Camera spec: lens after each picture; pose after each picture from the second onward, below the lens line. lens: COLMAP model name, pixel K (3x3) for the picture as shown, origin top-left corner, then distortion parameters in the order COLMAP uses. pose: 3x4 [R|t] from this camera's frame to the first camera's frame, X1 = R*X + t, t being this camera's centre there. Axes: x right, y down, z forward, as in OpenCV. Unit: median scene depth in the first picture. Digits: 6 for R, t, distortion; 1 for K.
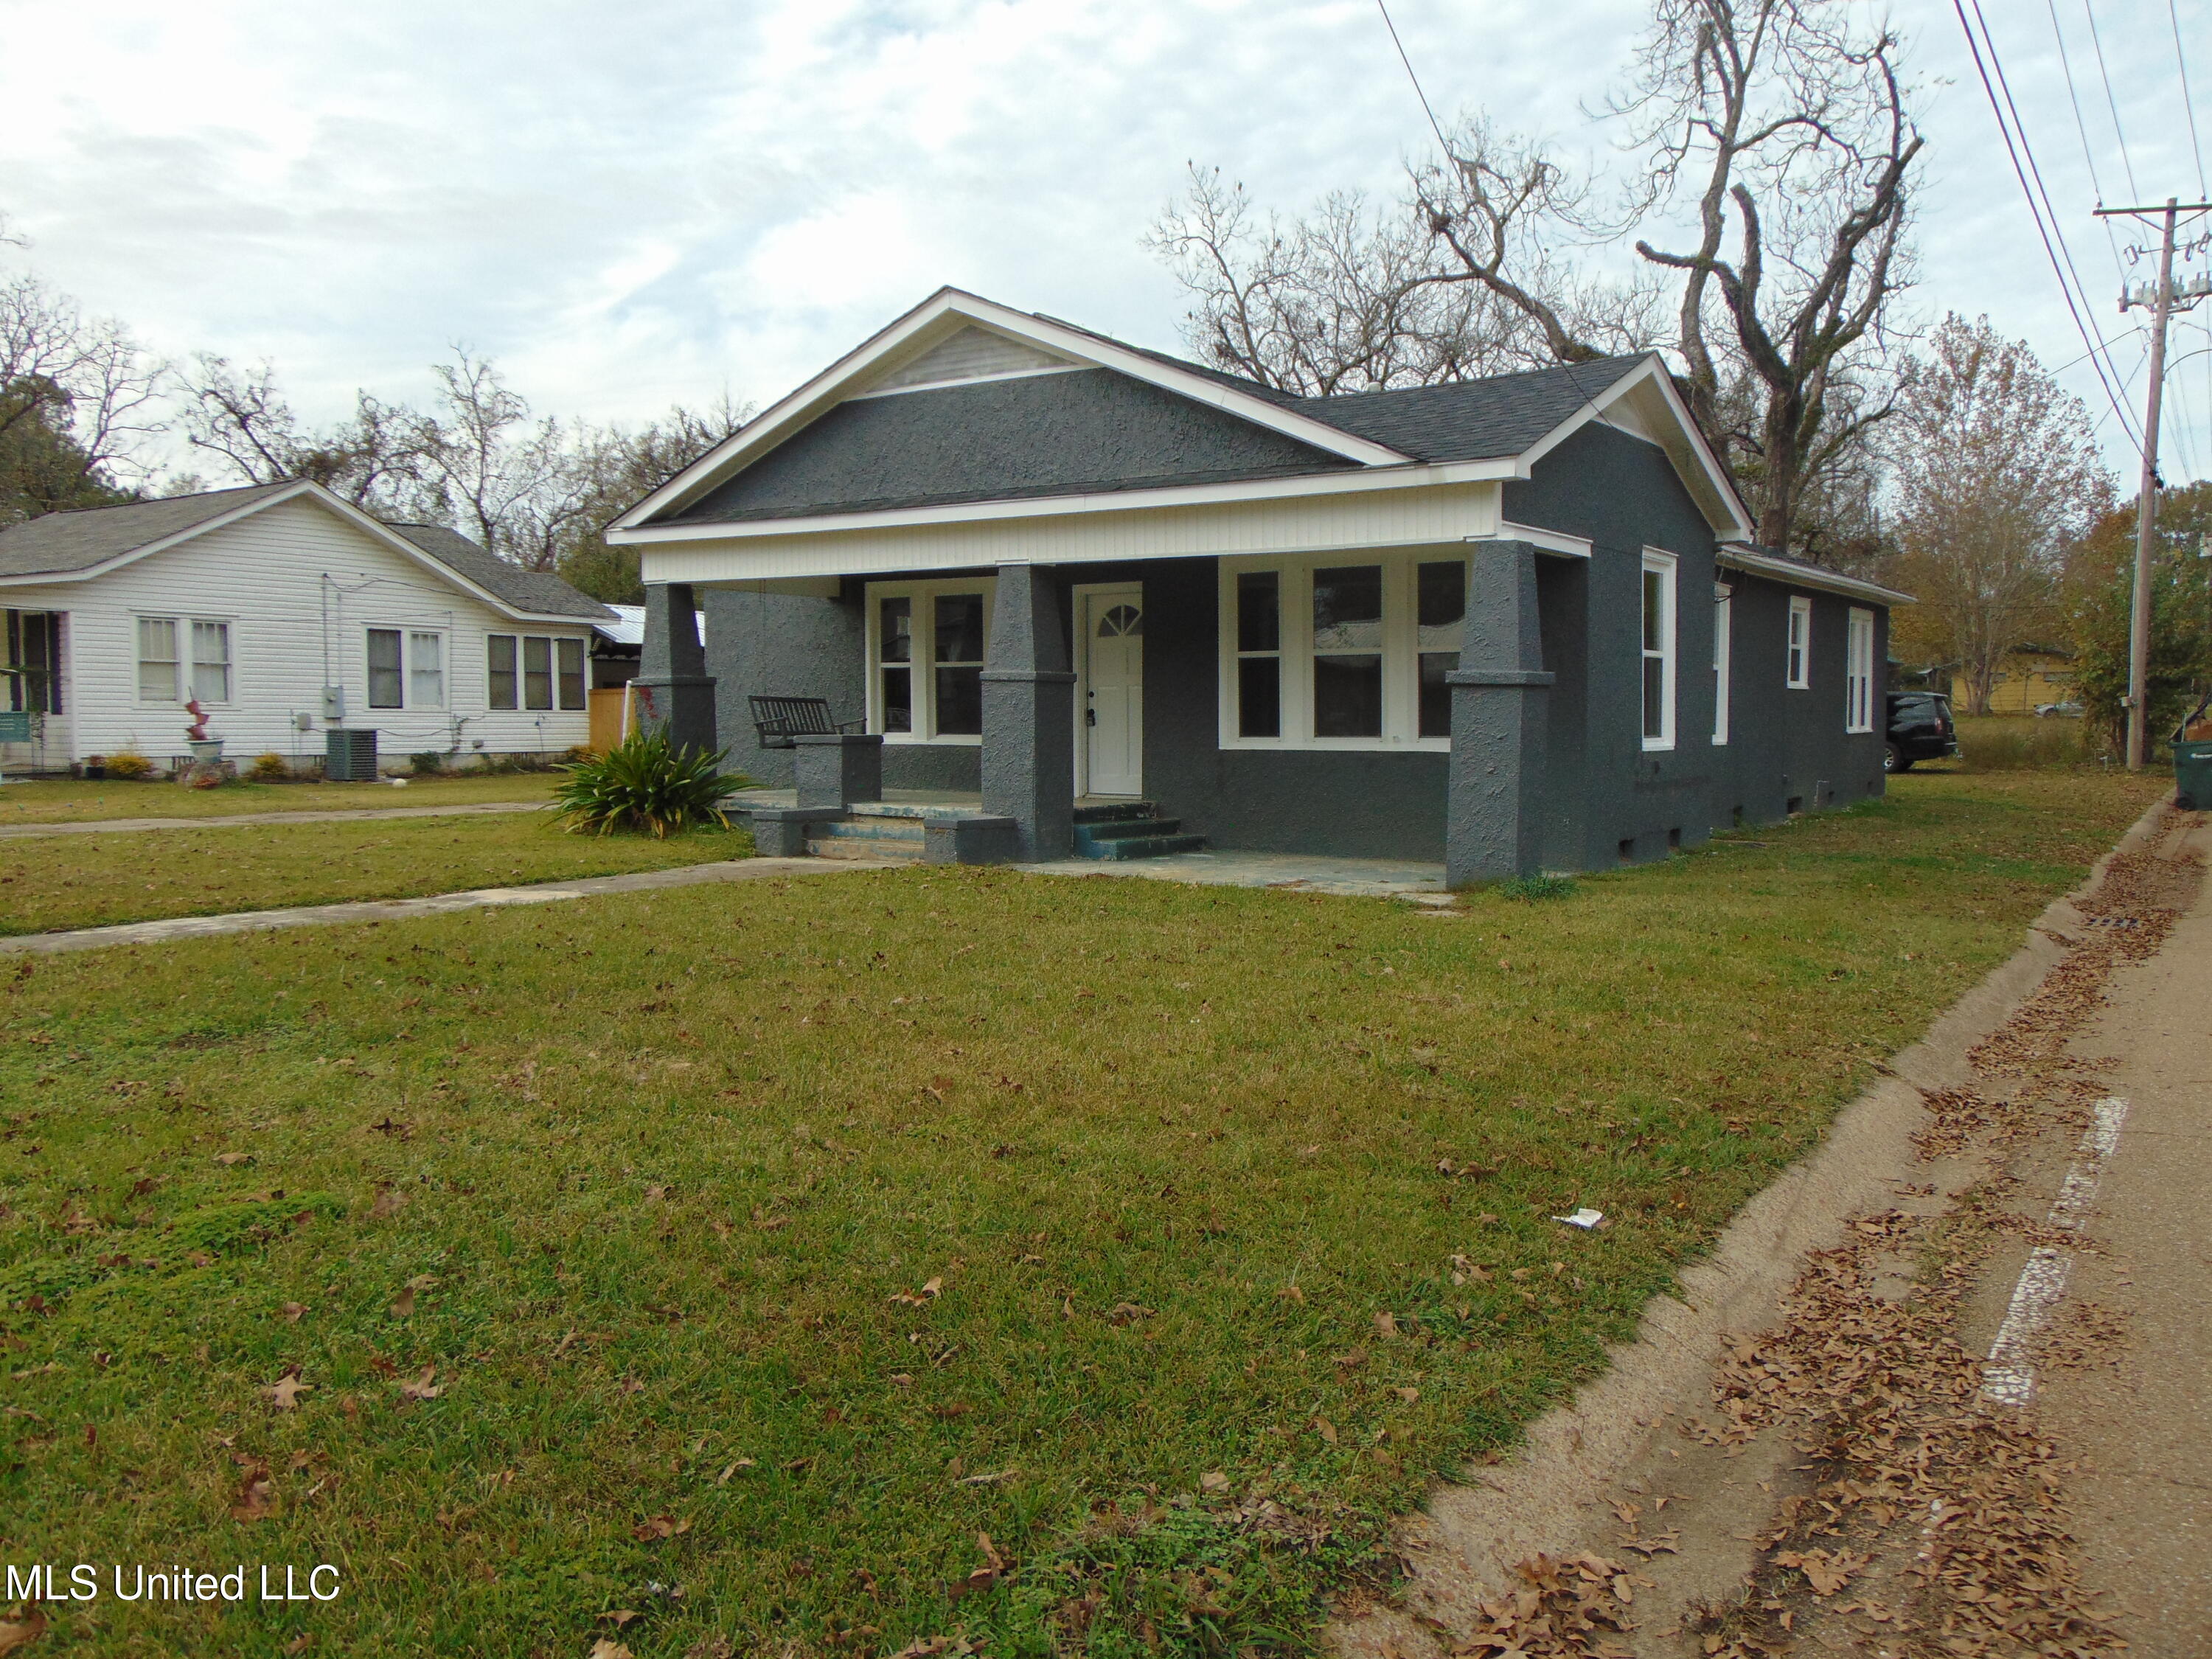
lens RADIAL K [[1746.6, 0, 1068.3], [0, 1746.6, 833.3], [0, 0, 1]] dist [-0.045614, 0.077655]
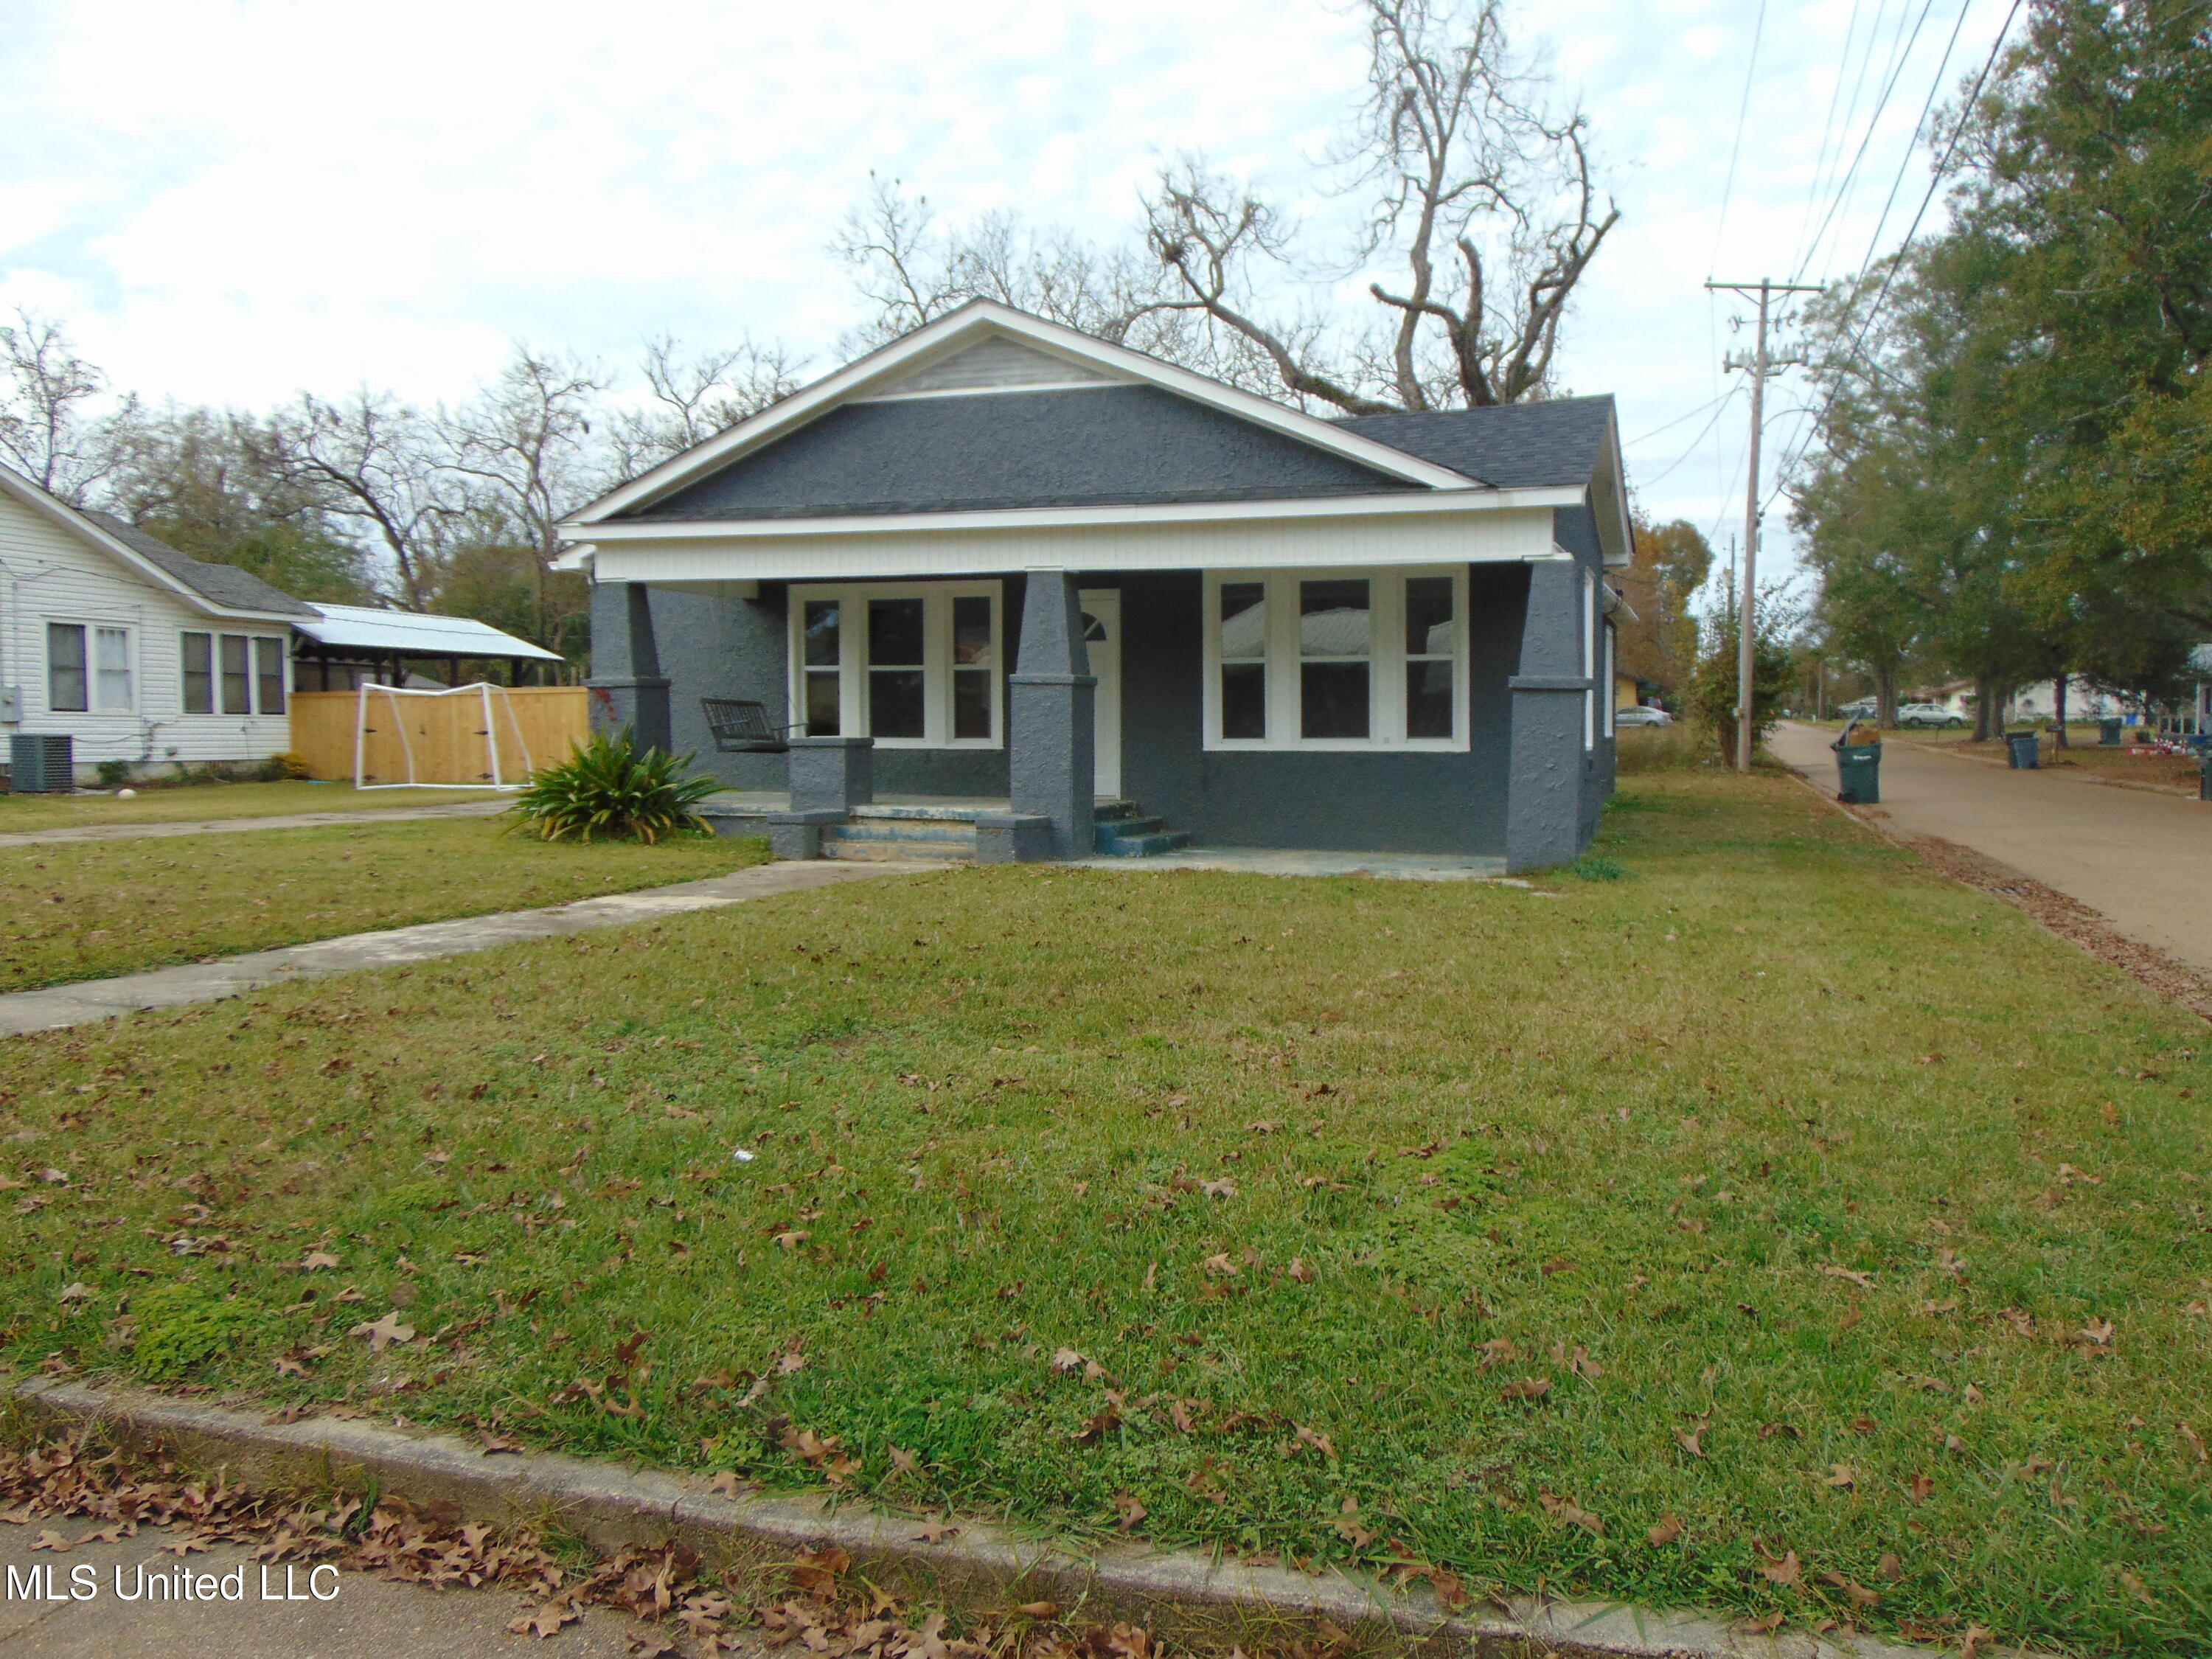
lens RADIAL K [[1746.6, 0, 1095.8], [0, 1746.6, 829.1], [0, 0, 1]] dist [-0.045614, 0.077655]
pose [[0.966443, -0.013895, 0.256506, -0.121244], [0.015831, 0.999860, -0.005485, 0.001872], [-0.256394, 0.009361, 0.966527, 0.000307]]
